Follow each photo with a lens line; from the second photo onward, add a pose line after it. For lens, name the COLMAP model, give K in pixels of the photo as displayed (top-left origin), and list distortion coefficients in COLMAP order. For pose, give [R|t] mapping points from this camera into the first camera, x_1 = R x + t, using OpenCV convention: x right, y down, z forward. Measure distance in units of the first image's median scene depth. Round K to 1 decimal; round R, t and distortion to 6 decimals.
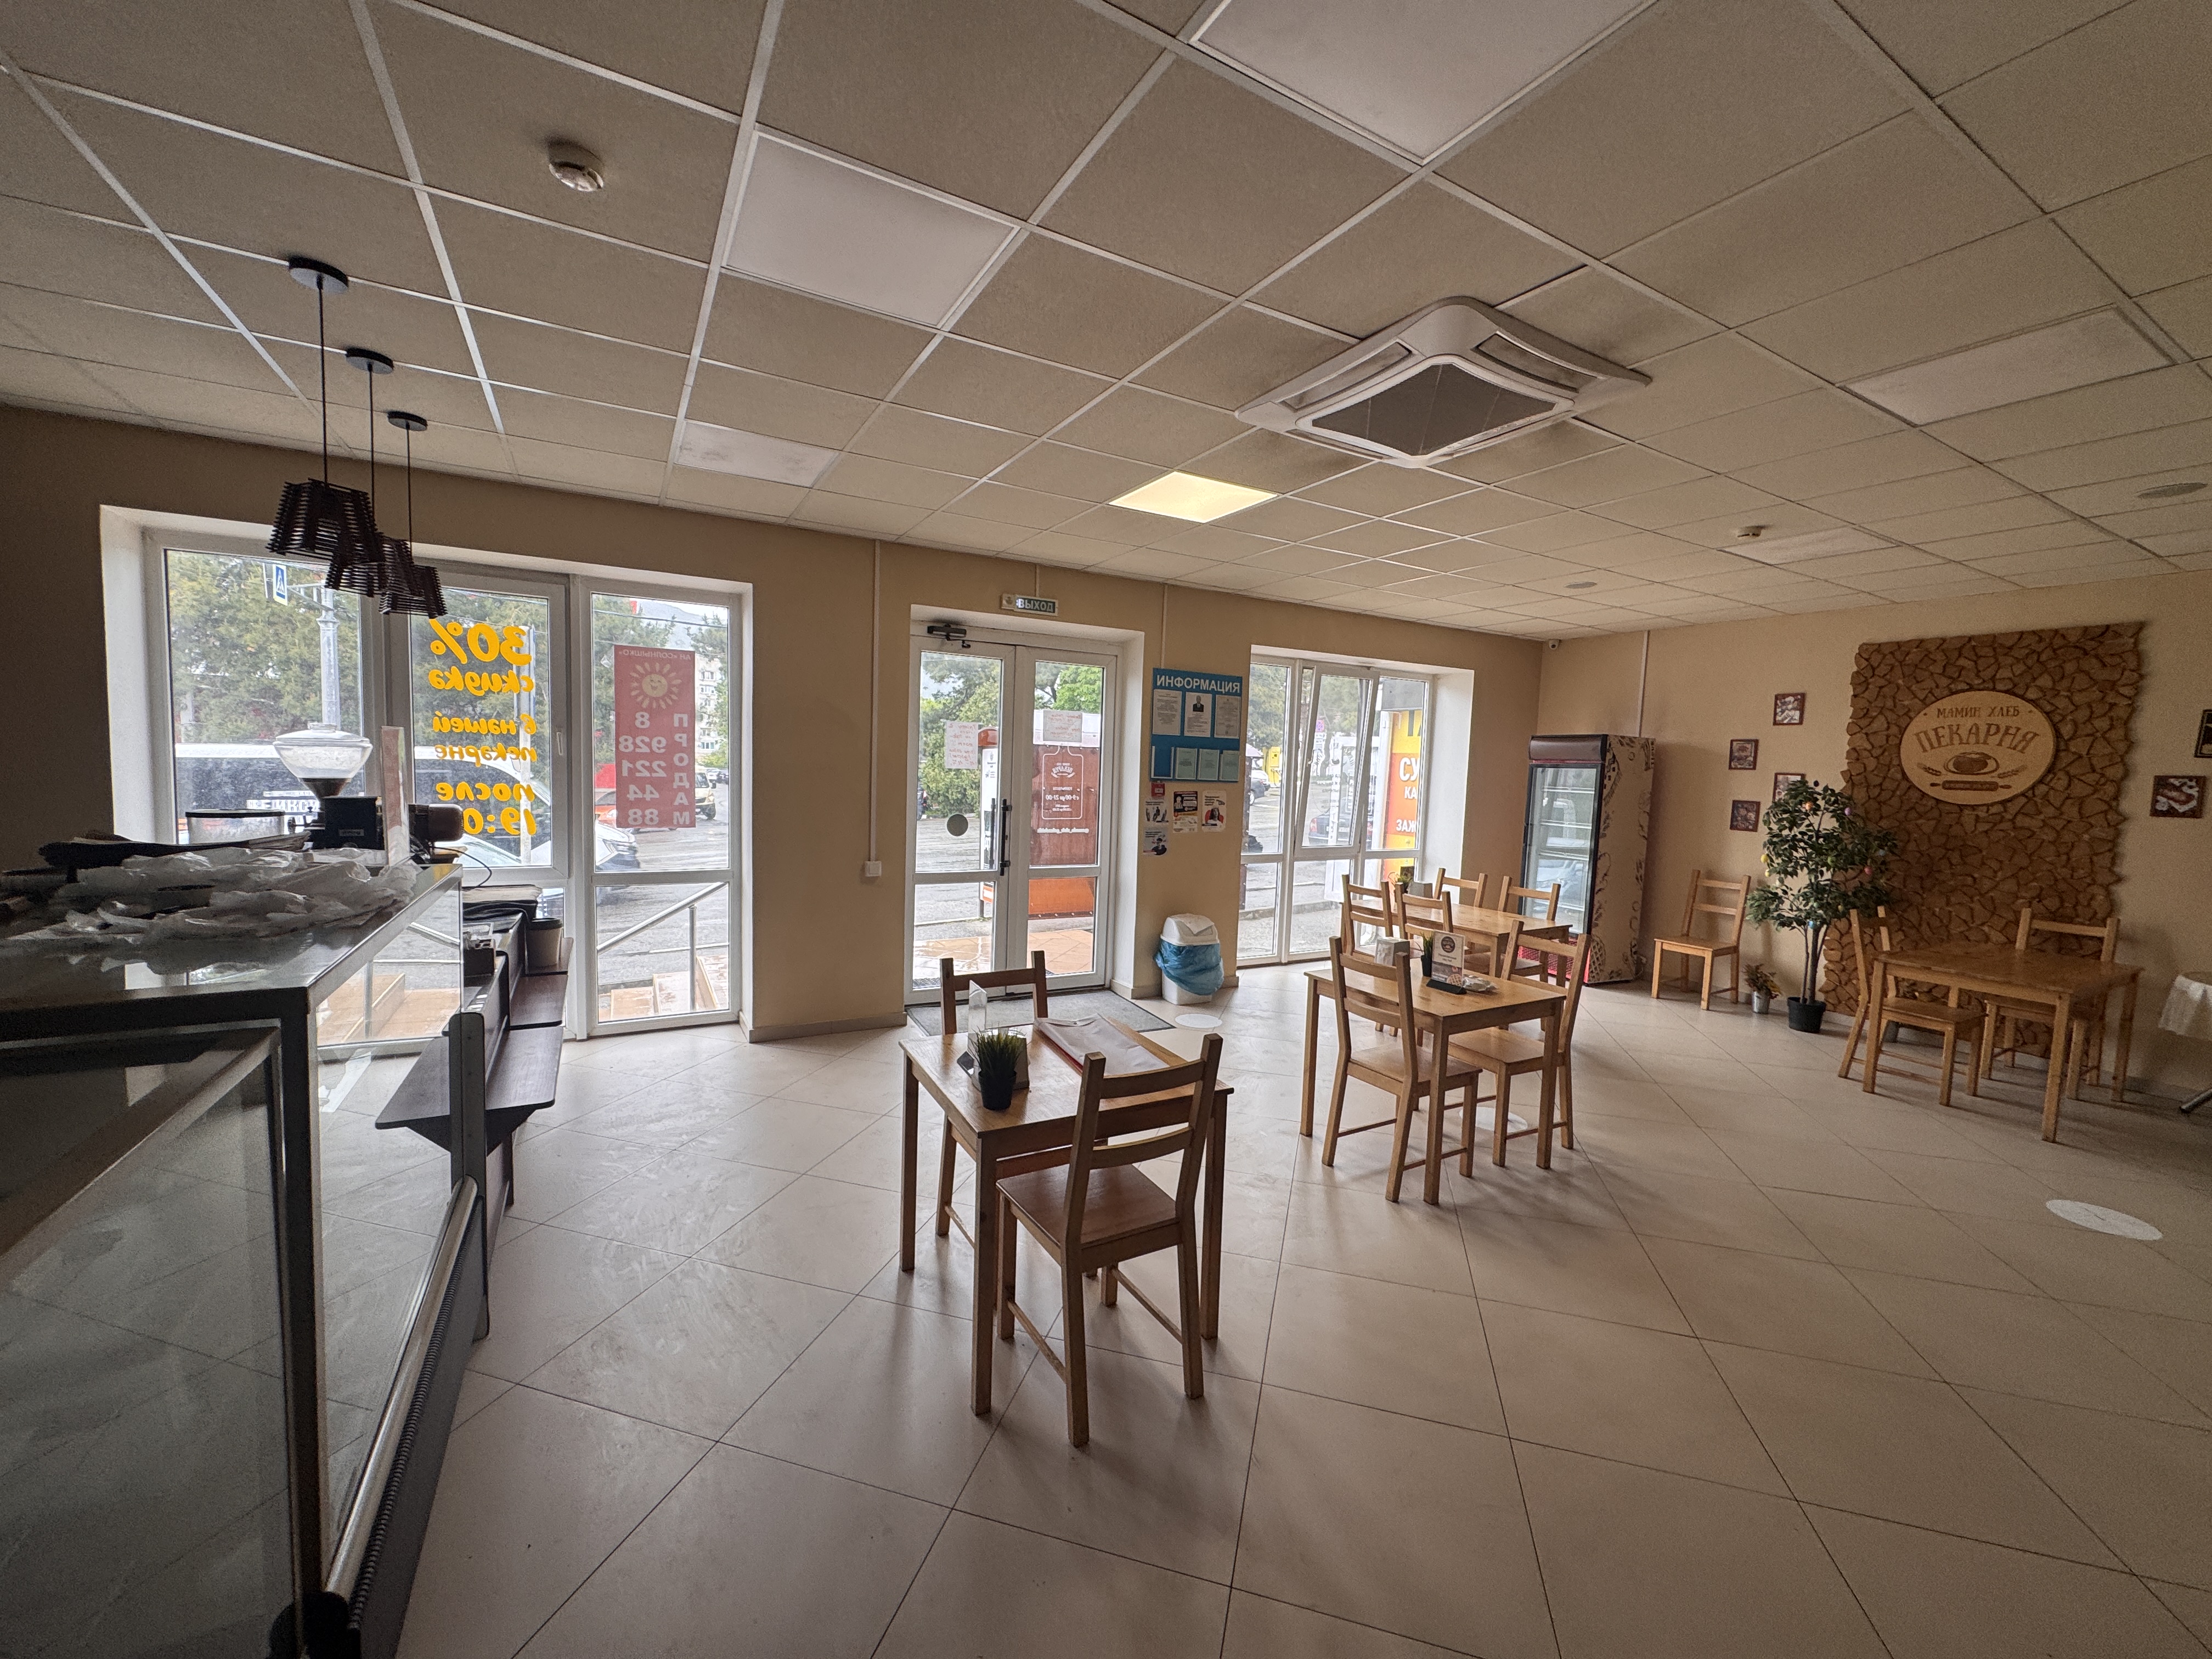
lens RADIAL K [[880.6, 0, 1105.5], [0, 880.6, 828.4], [0, 0, 1]] dist [-0.000958, 0.000761]
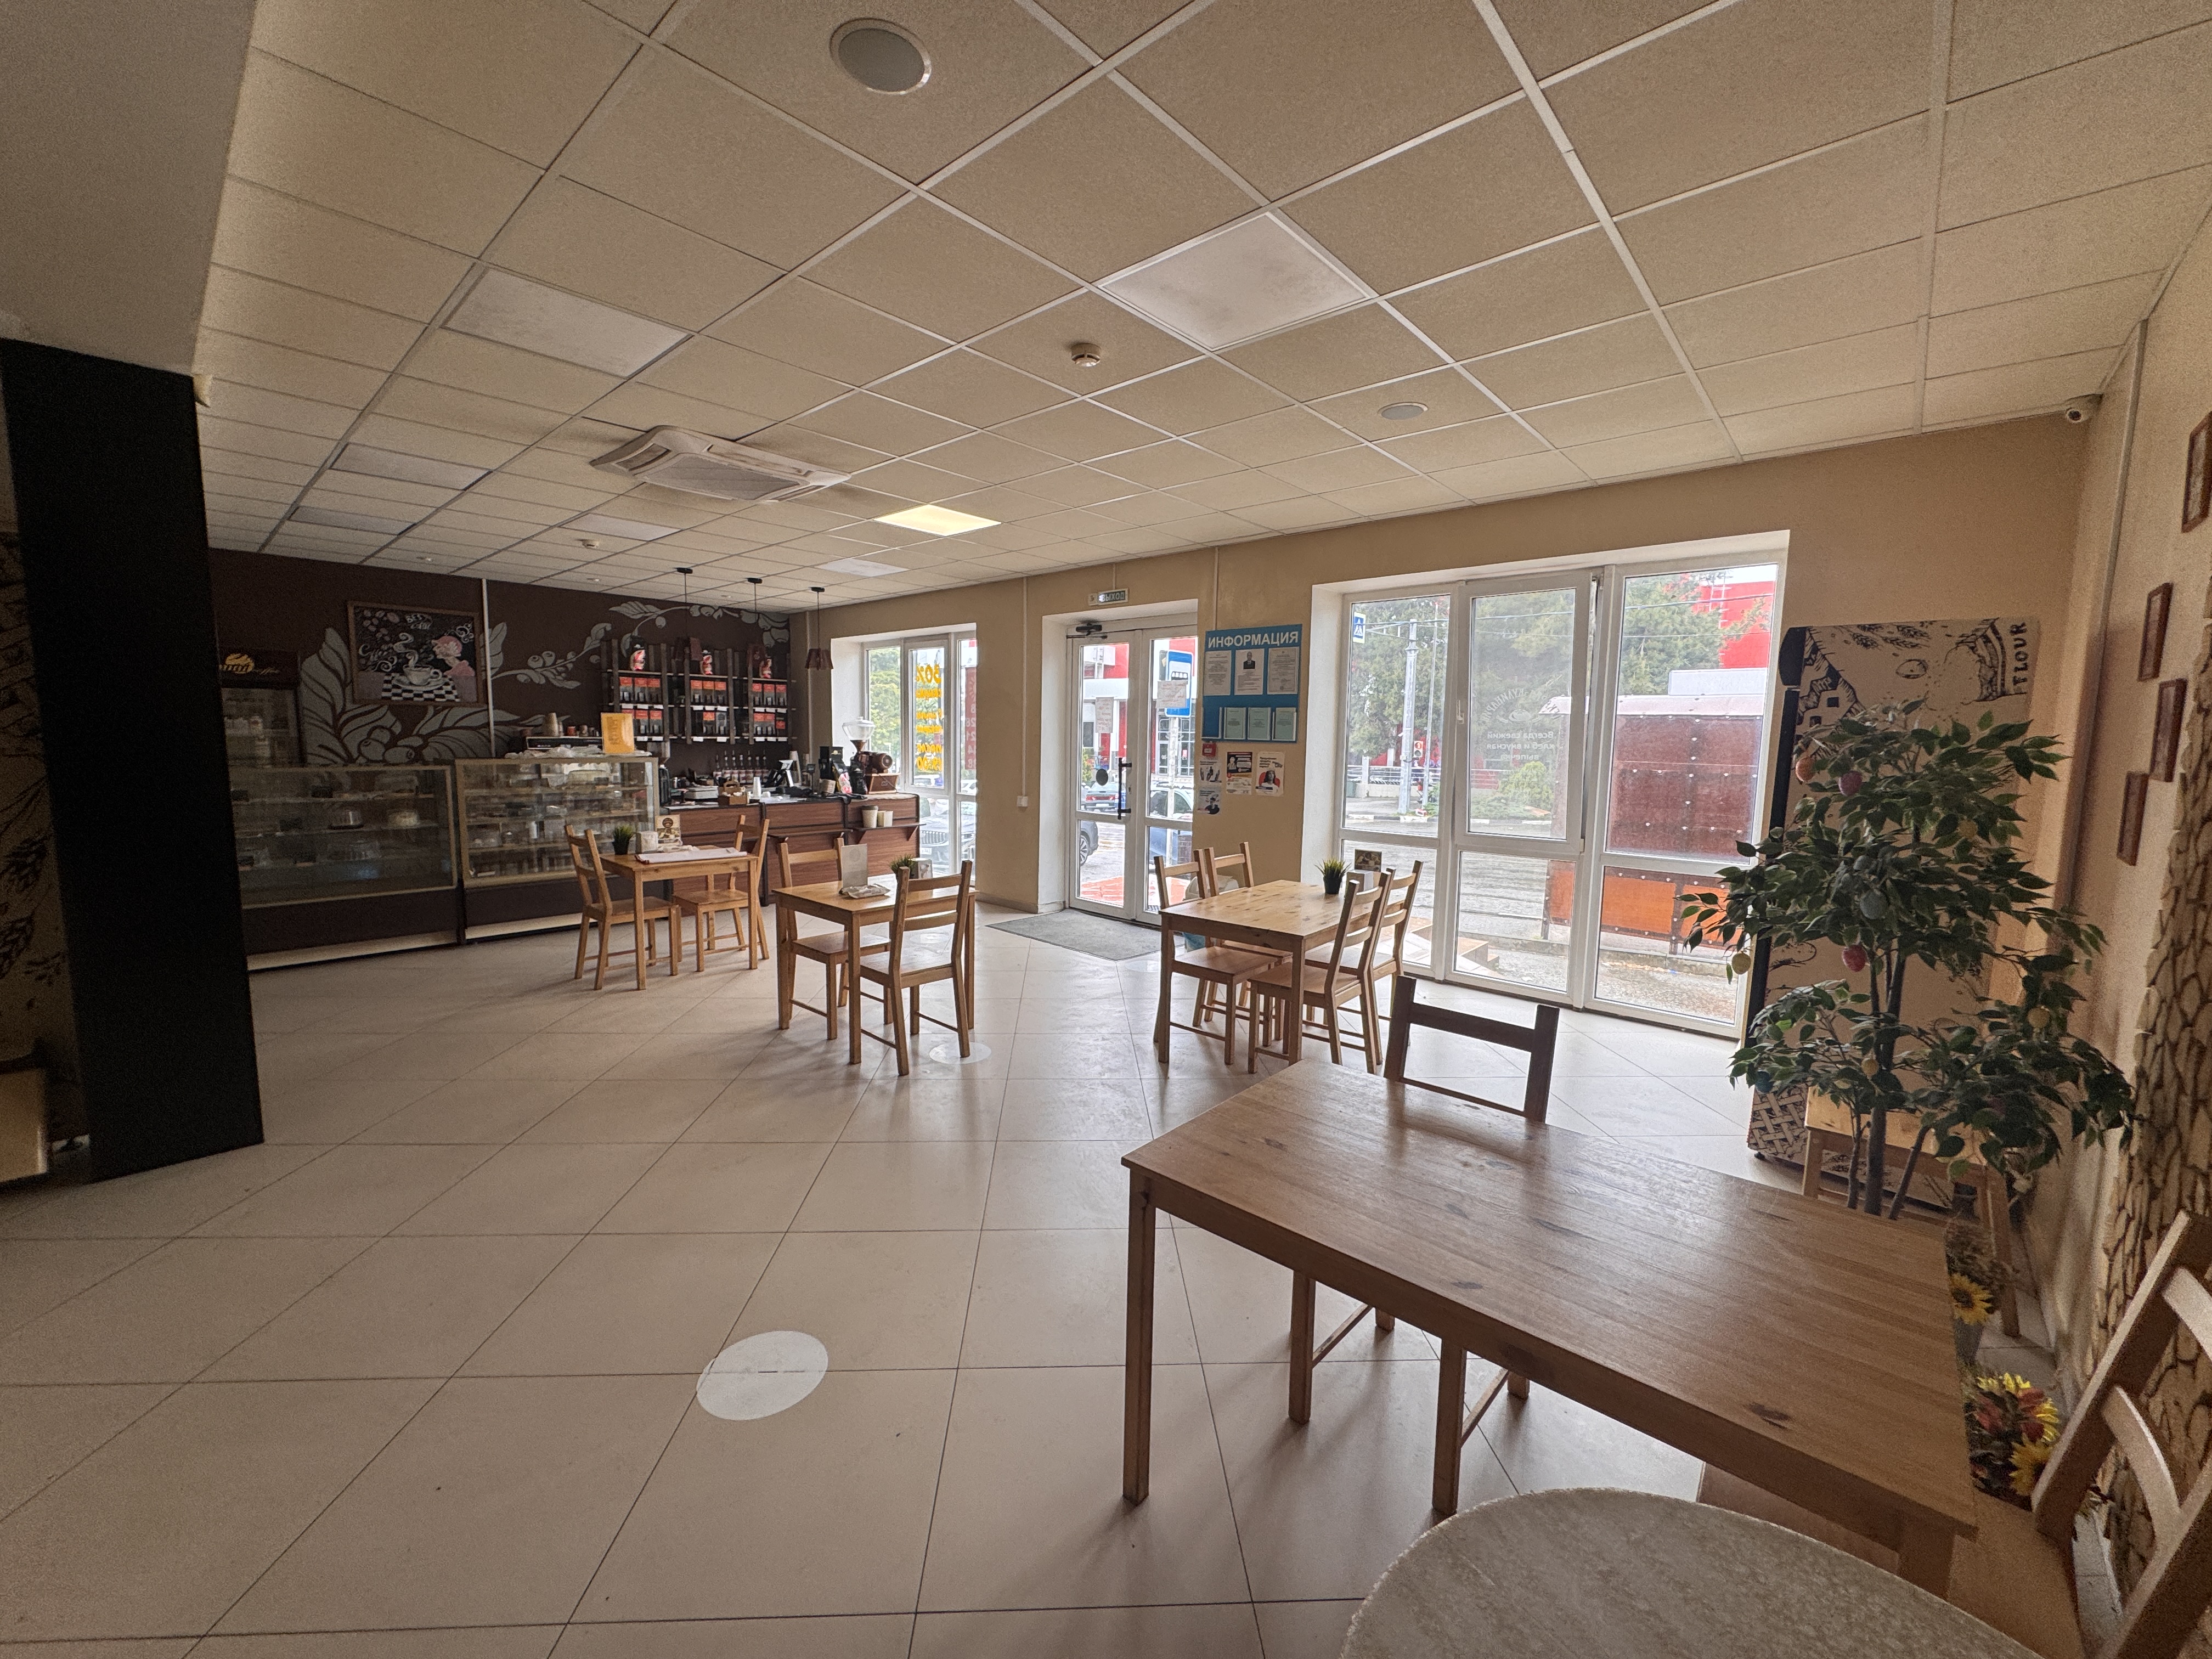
lens RADIAL K [[880.6, 0, 1097.0], [0, 880.6, 822.3], [0, 0, 1]] dist [-0.000958, 0.000761]
pose [[0.306807, 0.067907, -0.949346, 1.202039], [-0.075839, 0.996024, 0.046737, 0.002393], [0.948745, 0.057658, 0.310737, 0.679265]]
